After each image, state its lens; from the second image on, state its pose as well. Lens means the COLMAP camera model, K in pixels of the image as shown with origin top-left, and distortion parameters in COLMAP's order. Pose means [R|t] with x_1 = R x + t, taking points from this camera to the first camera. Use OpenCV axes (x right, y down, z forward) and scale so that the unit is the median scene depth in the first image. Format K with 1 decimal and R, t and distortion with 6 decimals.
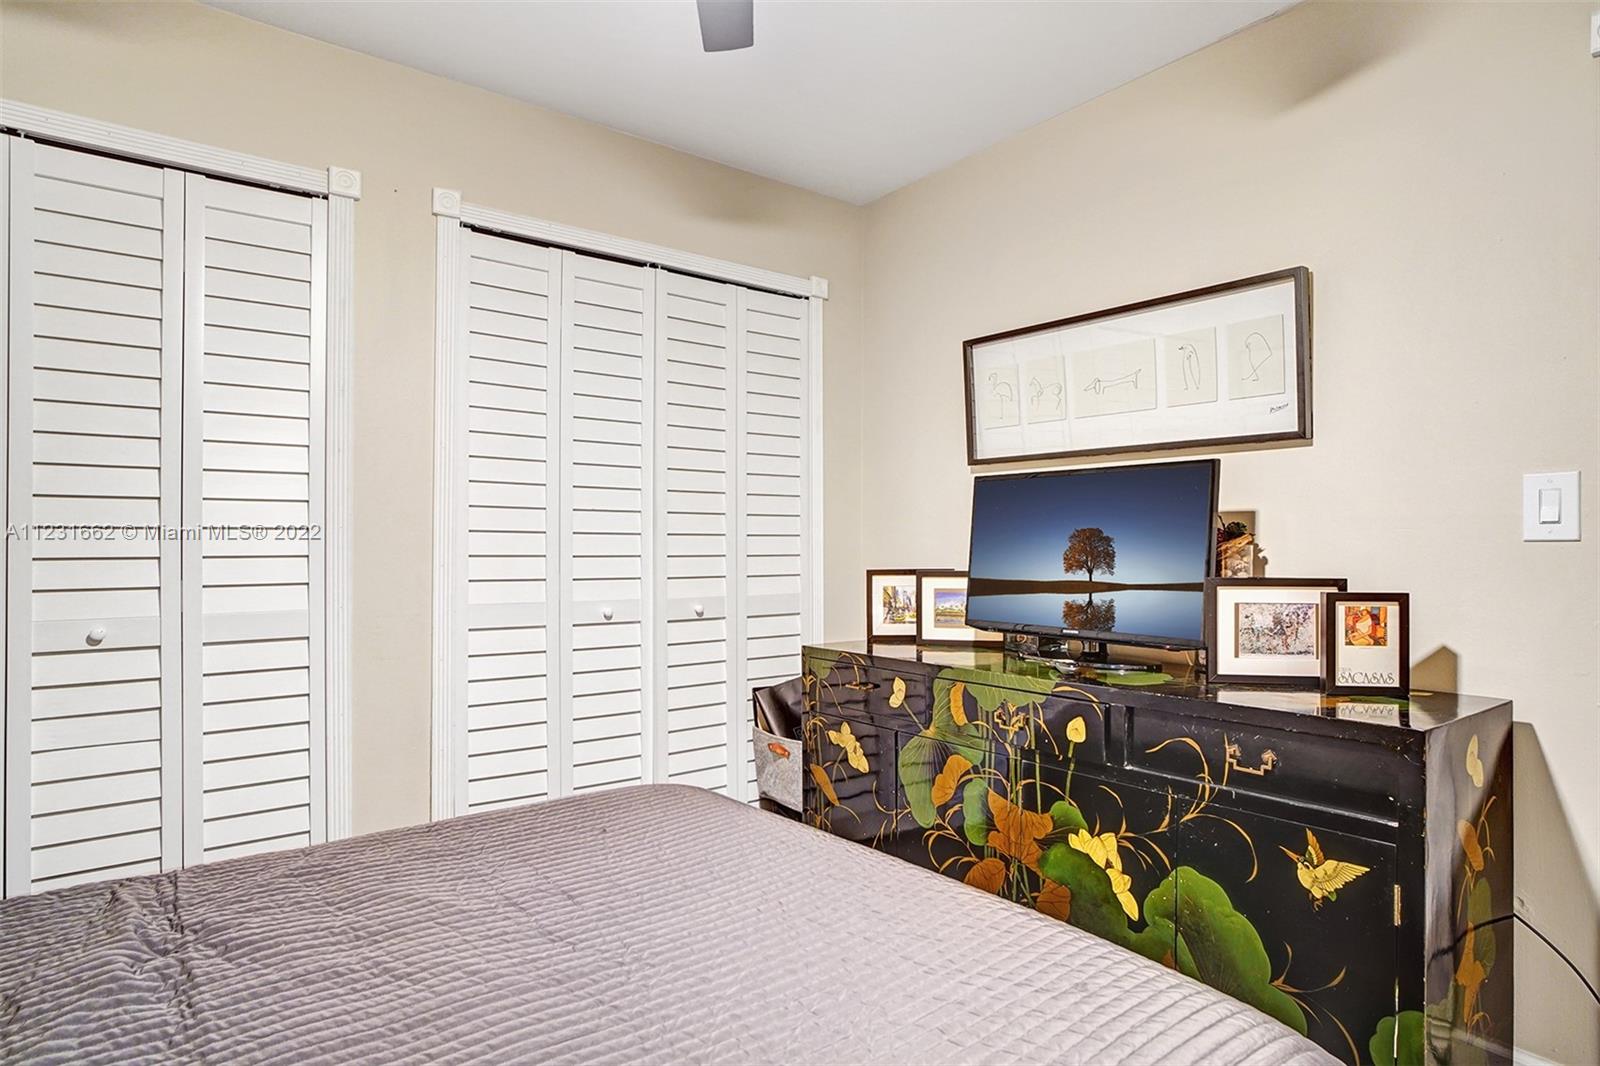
lens RADIAL K [[853.9, 0, 809.4], [0, 853.9, 532.7], [0, 0, 1]] dist [-0.037560, 0.016331]
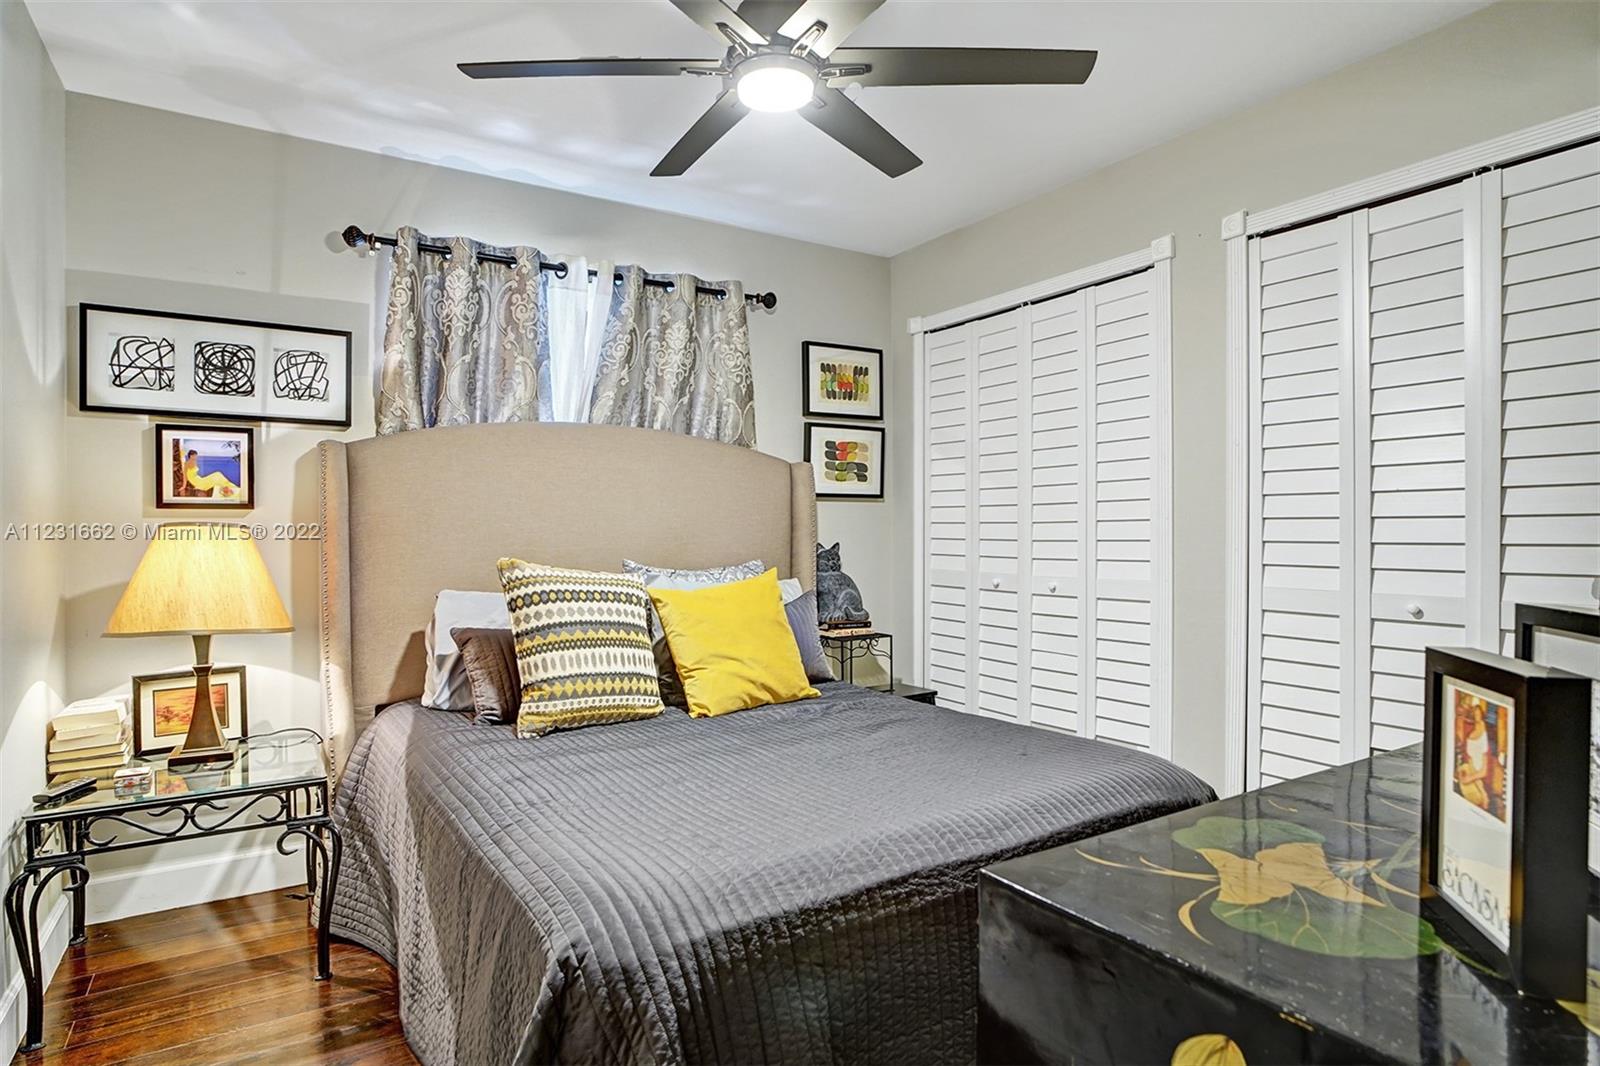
lens RADIAL K [[853.9, 0, 811.8], [0, 853.9, 536.5], [0, 0, 1]] dist [-0.037560, 0.016331]
pose [[-0.069593, 0.000779, -0.997575, 0.952373], [0.009997, 0.999950, 0.000083, 0.017074], [0.997525, -0.009967, -0.069597, 0.692344]]
